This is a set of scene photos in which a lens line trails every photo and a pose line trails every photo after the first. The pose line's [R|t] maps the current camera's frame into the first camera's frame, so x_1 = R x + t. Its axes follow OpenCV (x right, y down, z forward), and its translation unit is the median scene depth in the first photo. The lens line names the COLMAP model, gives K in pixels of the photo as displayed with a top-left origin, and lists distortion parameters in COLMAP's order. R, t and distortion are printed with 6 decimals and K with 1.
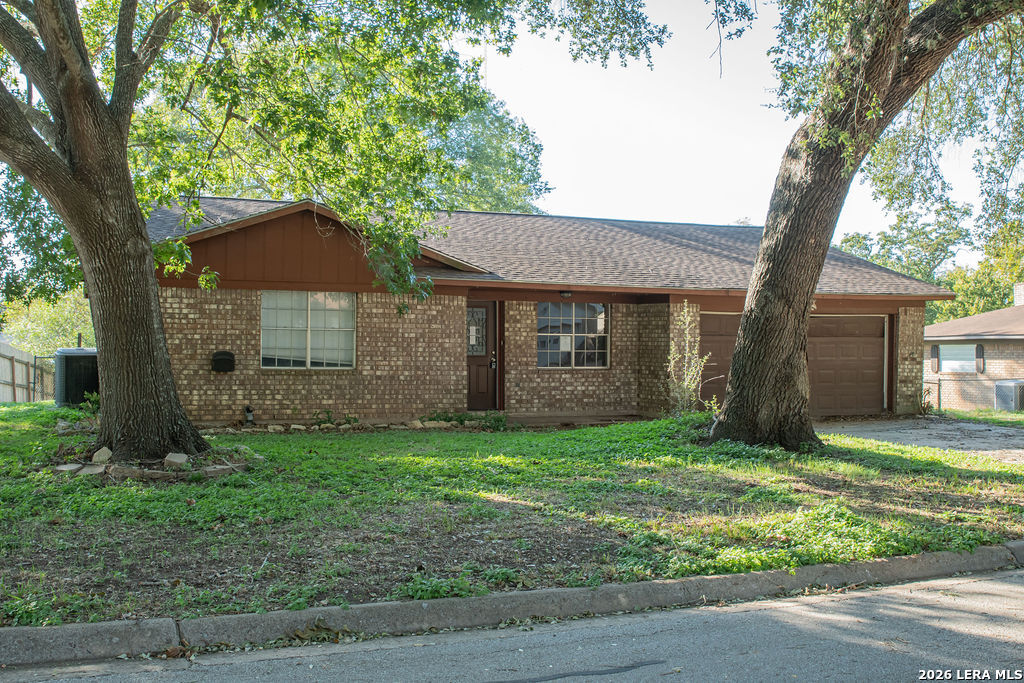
lens RADIAL K [[1022.3, 0, 512.0], [0, 1022.3, 341.5], [0, 0, 1]] dist [-0.114411, 0.039724]
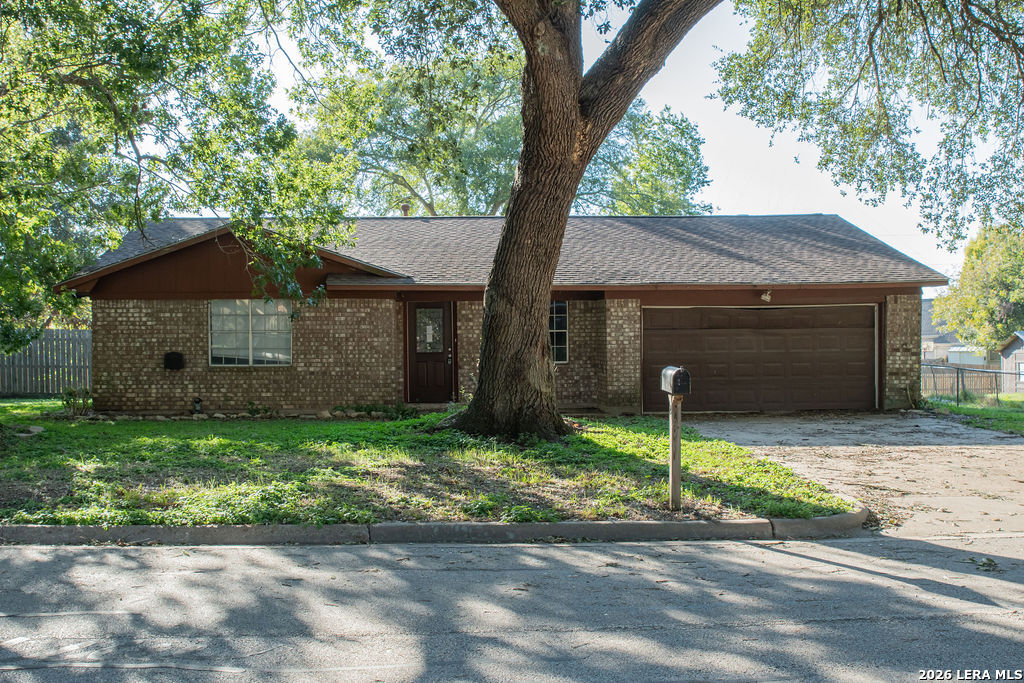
lens RADIAL K [[1022.3, 0, 512.0], [0, 1022.3, 341.5], [0, 0, 1]] dist [-0.114411, 0.039724]
pose [[0.950226, -0.015463, -0.311176, 0.434972], [0.017216, 0.999848, 0.002887, 0.000610], [0.311084, -0.008101, 0.950348, -0.007791]]
